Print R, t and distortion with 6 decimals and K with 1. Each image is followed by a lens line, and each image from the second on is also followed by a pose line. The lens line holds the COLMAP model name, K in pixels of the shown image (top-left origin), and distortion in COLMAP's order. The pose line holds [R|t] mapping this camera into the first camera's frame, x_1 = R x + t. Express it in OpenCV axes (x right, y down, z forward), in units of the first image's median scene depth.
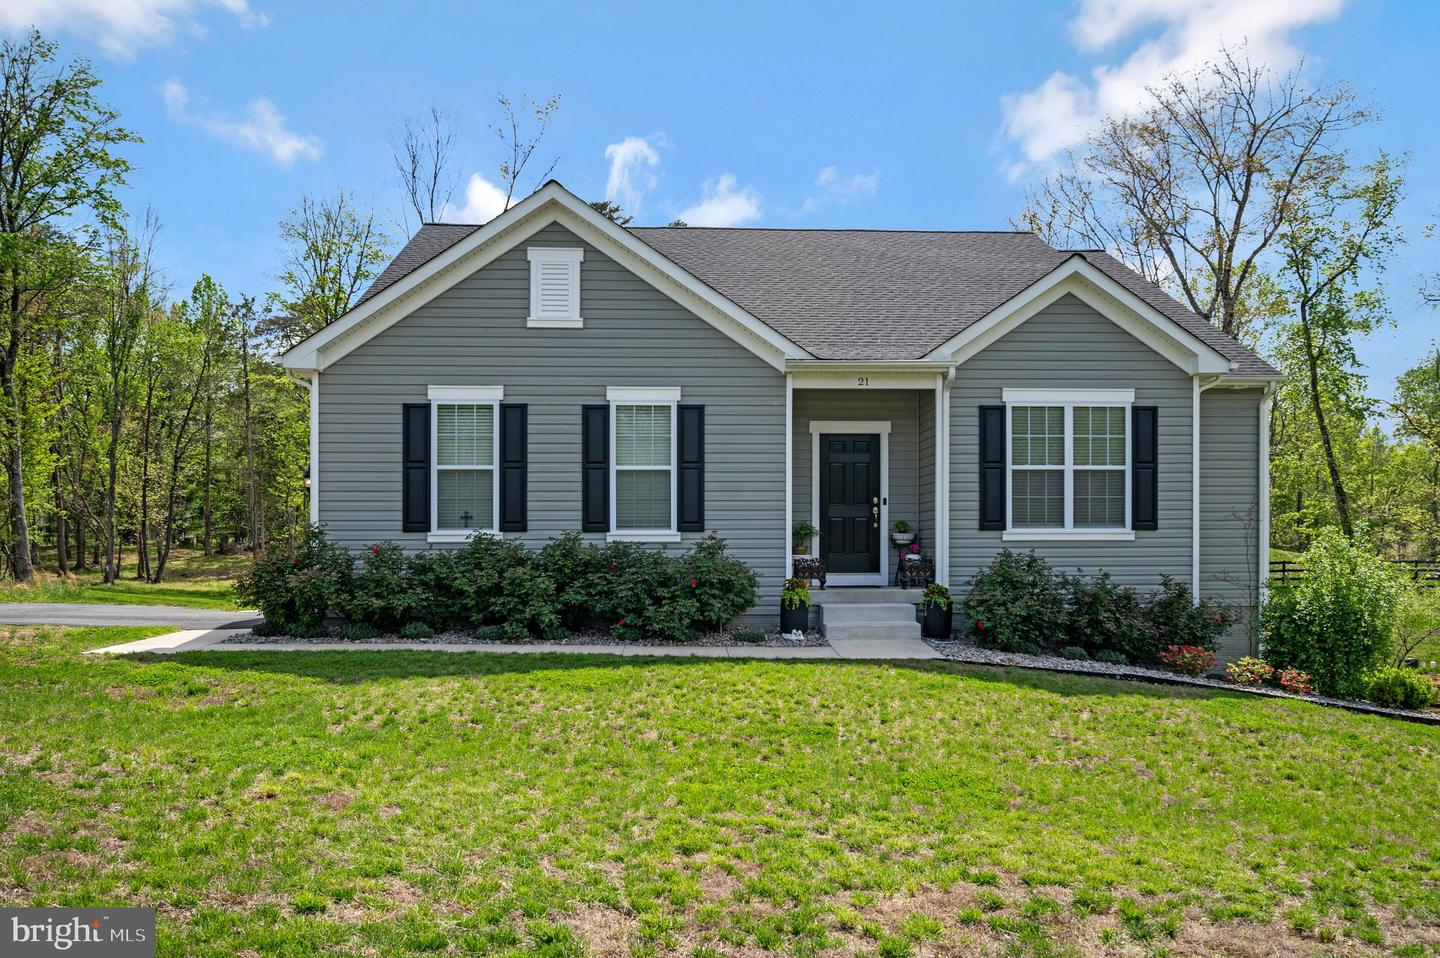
lens RADIAL K [[1215.6, 0, 720.5], [0, 1215.6, 482.9], [0, 0, 1]] dist [-0.013047, -0.003321]
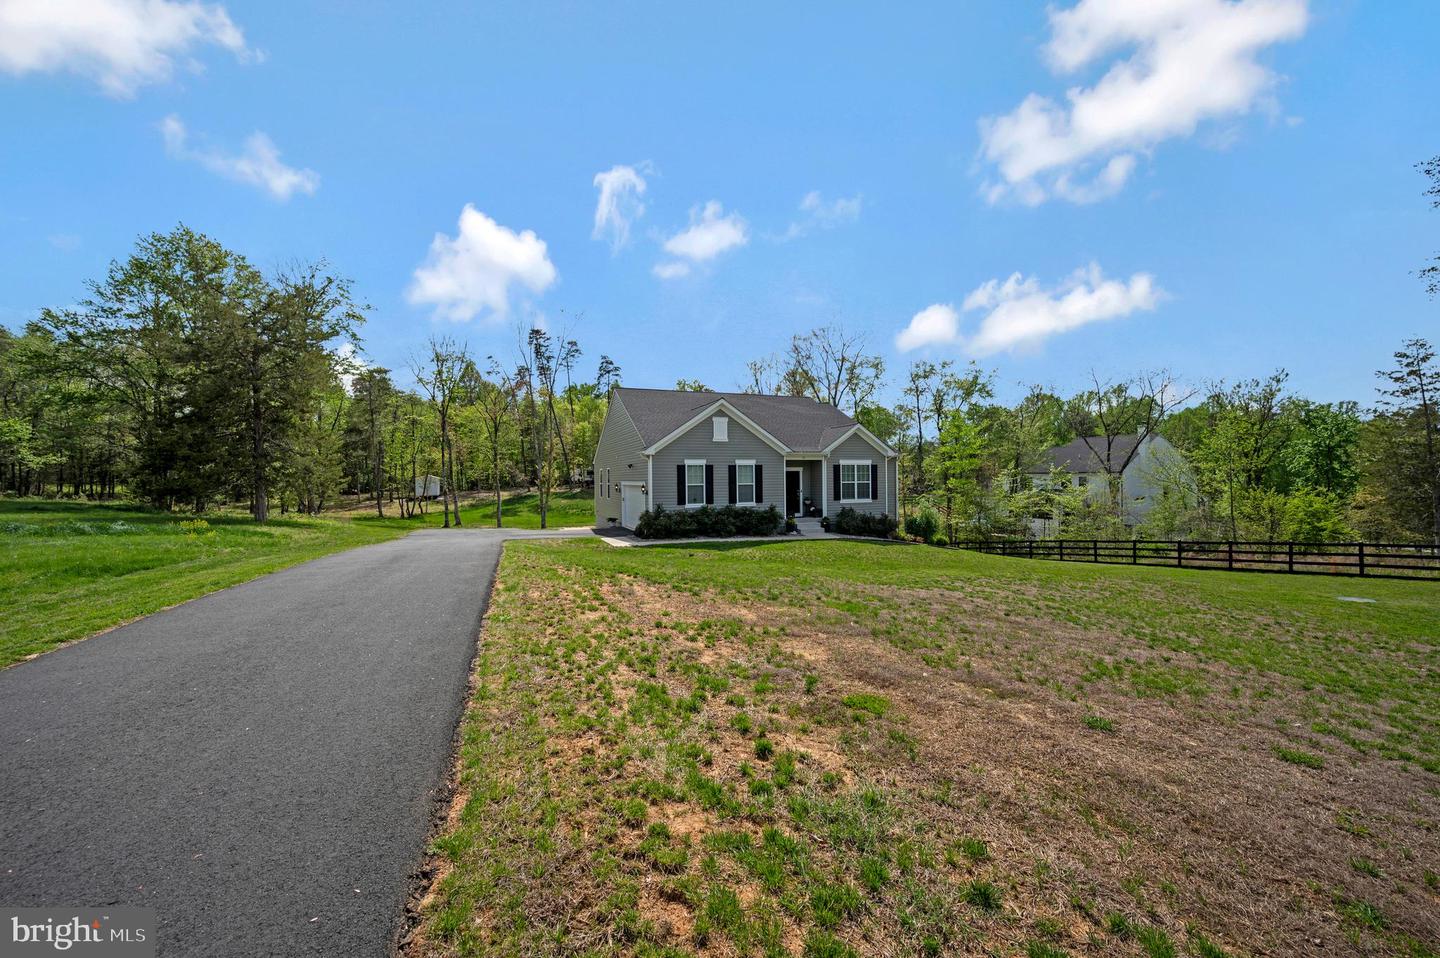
lens RADIAL K [[587.2, 0, 718.5], [0, 587.2, 473.6], [0, 0, 1]] dist [0.000829, 0.000011]
pose [[0.948994, -0.005908, 0.315238, -0.643762], [-0.006156, 0.999287, 0.037260, -0.100441], [-0.315233, -0.037300, 0.948281, -0.506923]]
